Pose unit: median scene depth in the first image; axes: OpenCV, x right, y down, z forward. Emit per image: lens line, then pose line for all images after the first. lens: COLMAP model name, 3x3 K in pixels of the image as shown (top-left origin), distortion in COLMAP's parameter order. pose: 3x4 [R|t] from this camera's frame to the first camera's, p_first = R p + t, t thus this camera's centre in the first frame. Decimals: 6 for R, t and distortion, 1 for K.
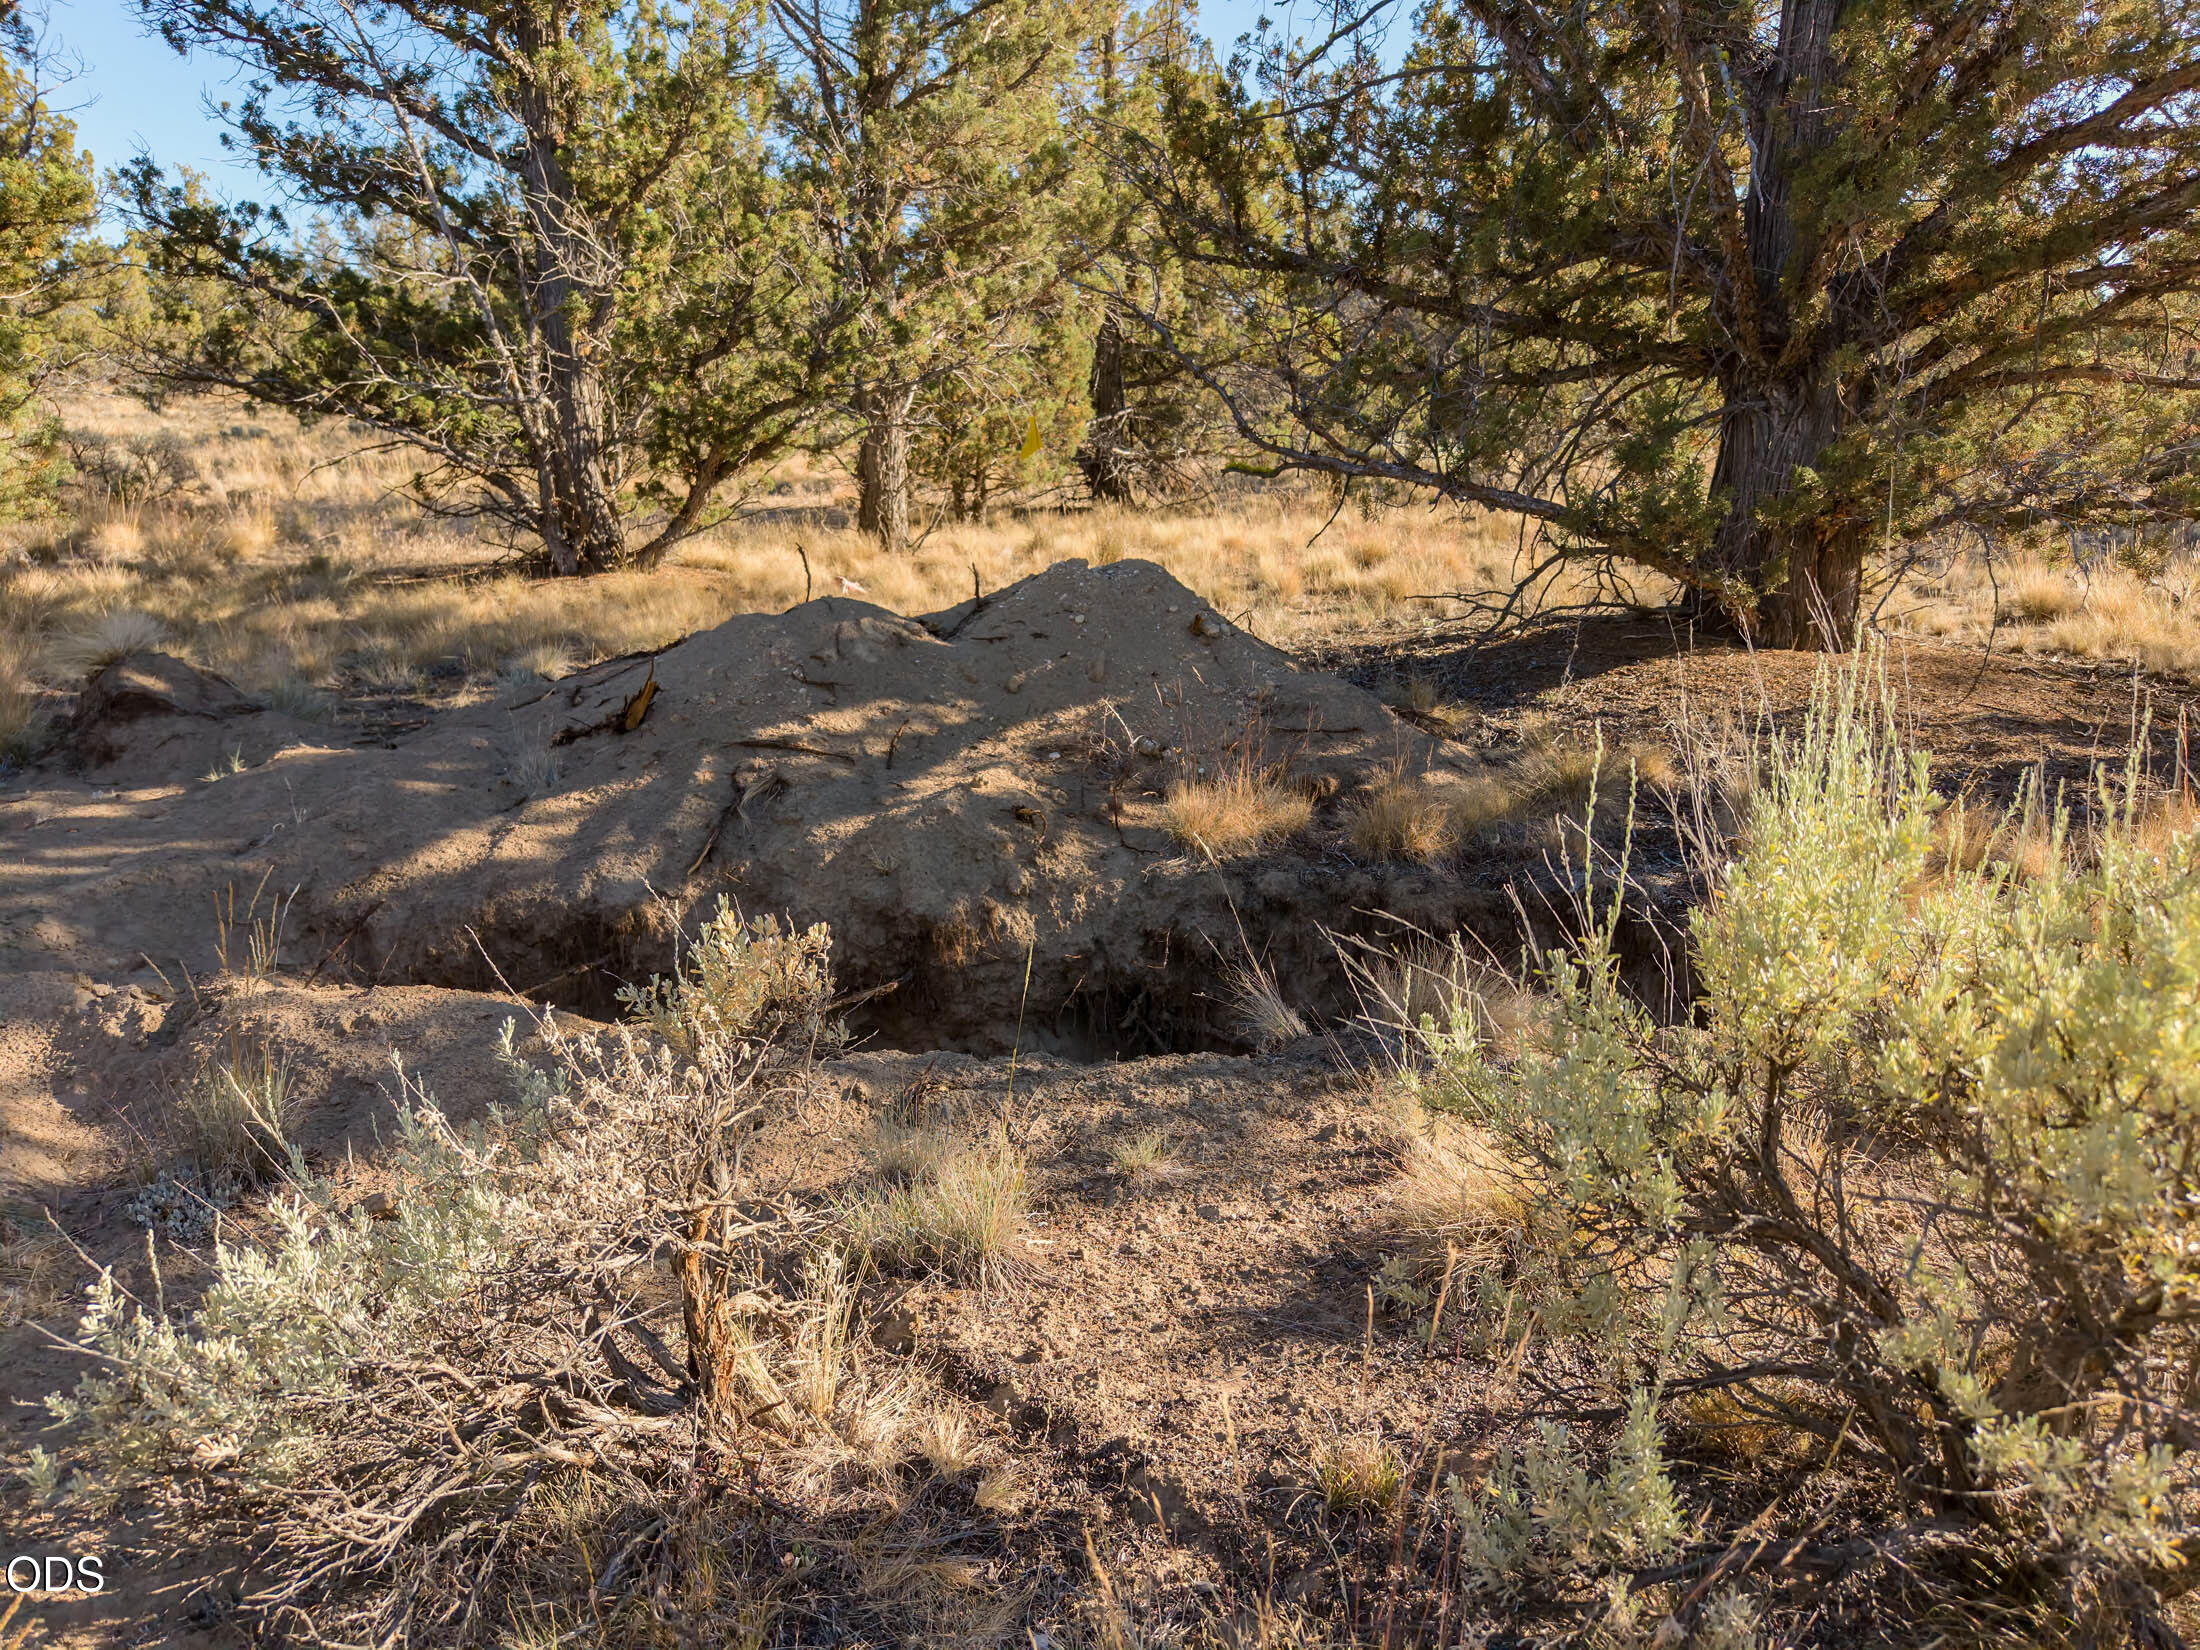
lens RADIAL K [[1468.2, 0, 1100.0], [0, 1468.2, 825.0], [0, 0, 1]] dist [0.030368, -0.040428]
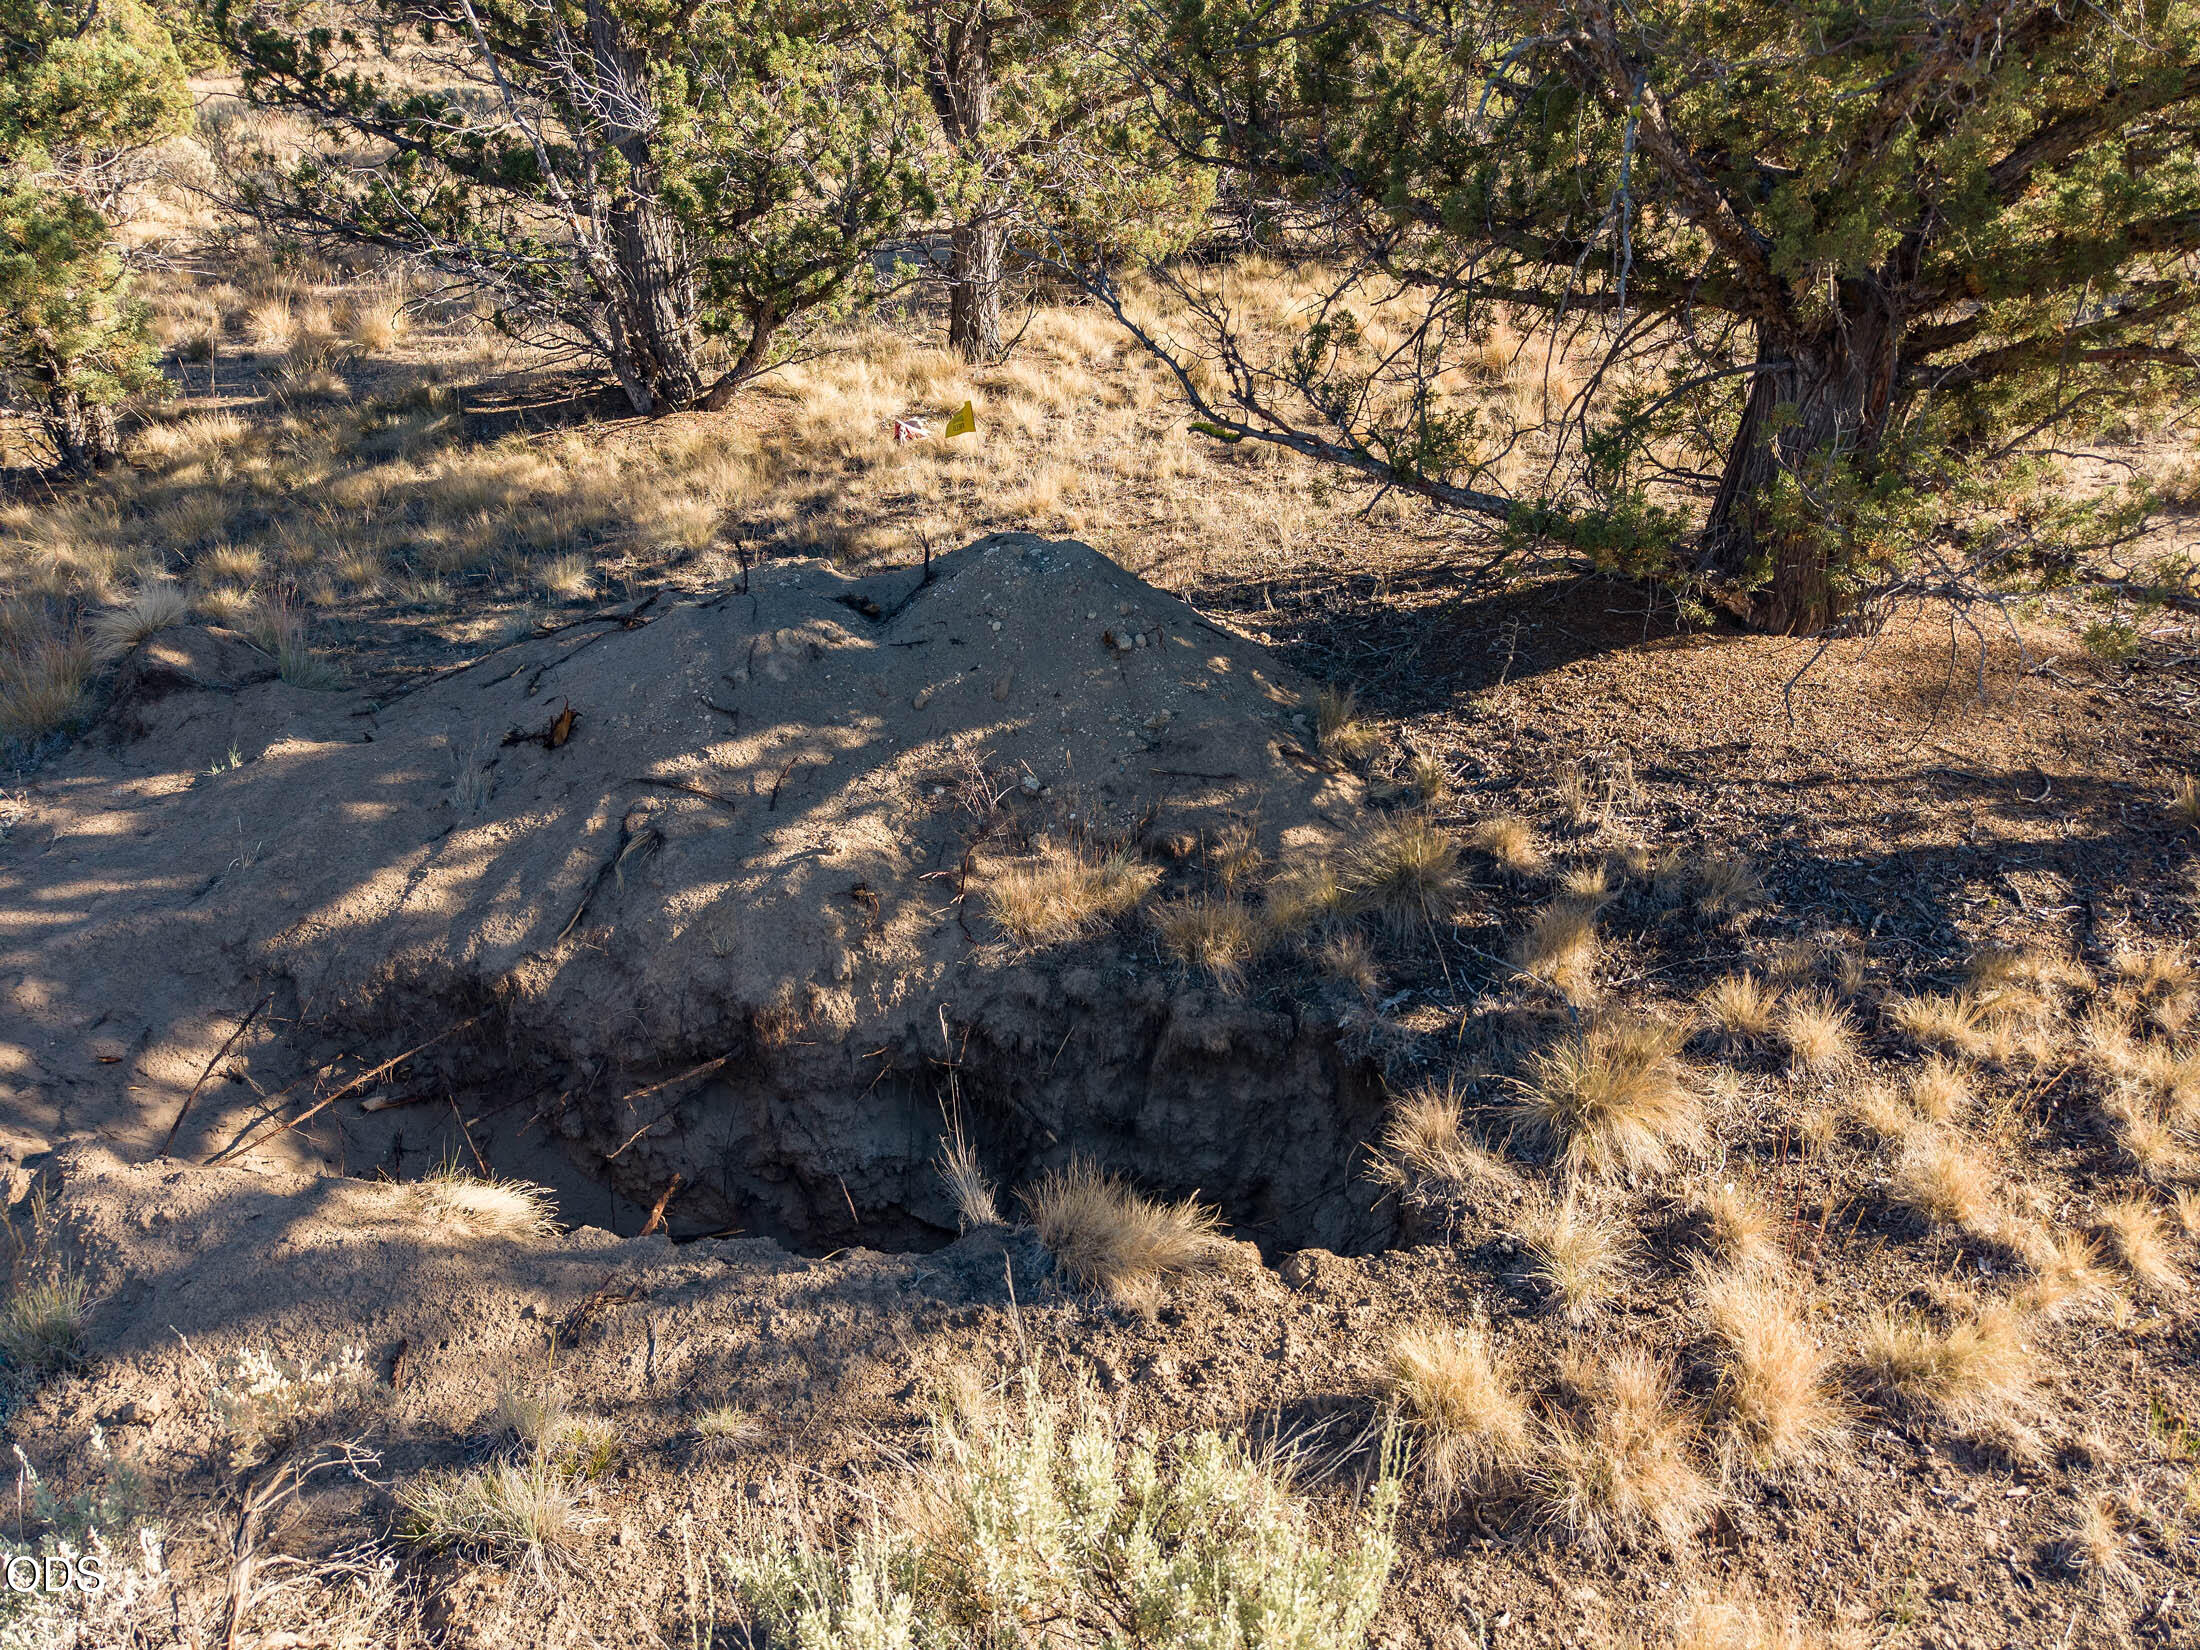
lens RADIAL K [[1466.7, 0, 1100.0], [0, 1466.7, 825.0], [0, 0, 1]] dist [0.007659, -0.002072]
pose [[0.987593, 0.068165, -0.141467, 0.244288], [-0.034371, 0.972862, 0.228820, -0.278159], [0.153225, -0.221119, 0.963135, -0.004045]]
